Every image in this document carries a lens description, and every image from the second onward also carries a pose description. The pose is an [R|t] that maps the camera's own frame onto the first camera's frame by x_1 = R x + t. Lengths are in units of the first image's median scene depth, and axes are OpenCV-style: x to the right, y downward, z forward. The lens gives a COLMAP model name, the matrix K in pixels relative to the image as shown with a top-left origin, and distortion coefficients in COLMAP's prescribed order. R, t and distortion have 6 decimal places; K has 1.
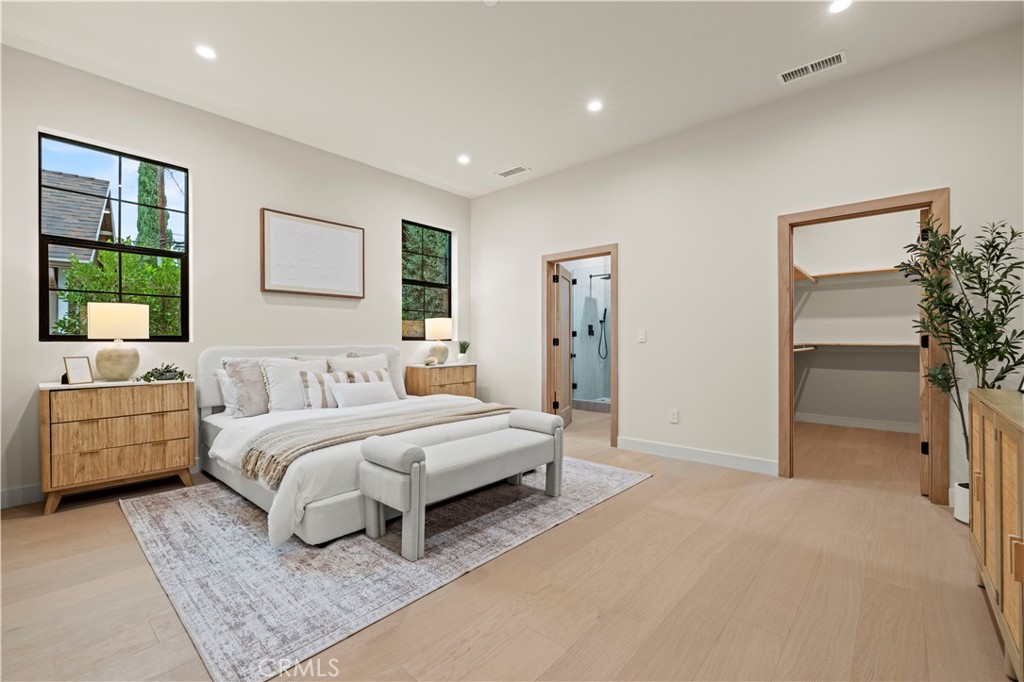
lens RADIAL K [[437.2, 0, 502.5], [0, 437.2, 342.0], [0, 0, 1]] dist [0.002735, 0.001070]
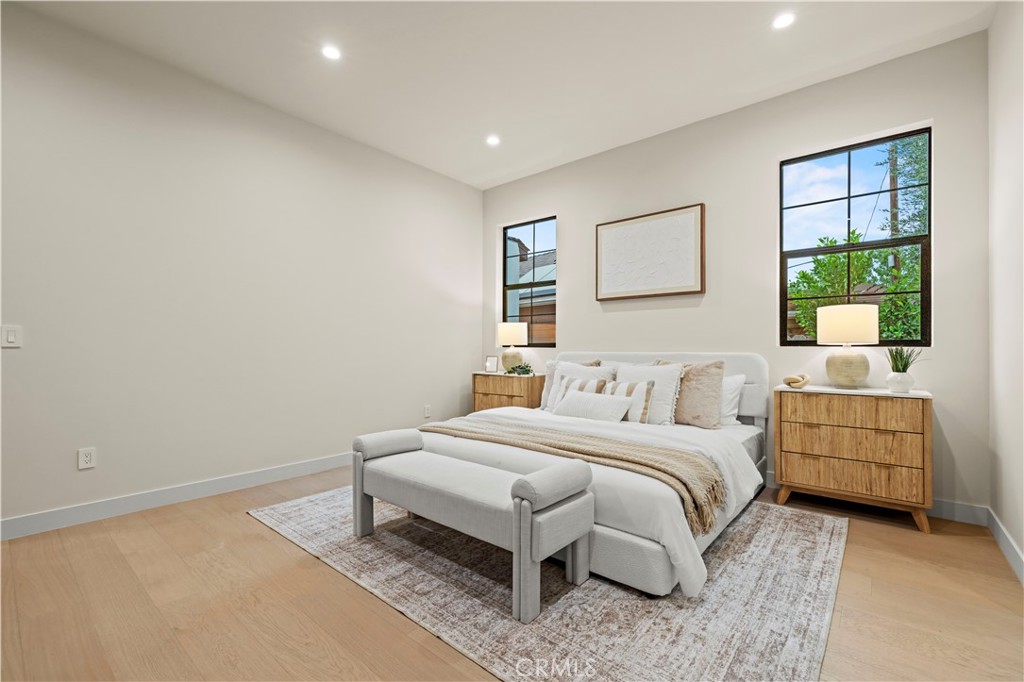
lens RADIAL K [[437.2, 0, 508.3], [0, 437.2, 344.5], [0, 0, 1]] dist [0.002735, 0.001070]
pose [[0.038240, -0.004028, -0.999260, 0.737248], [-0.001557, 0.999990, -0.004091, -0.004363], [0.999267, 0.001712, 0.038233, 1.018129]]
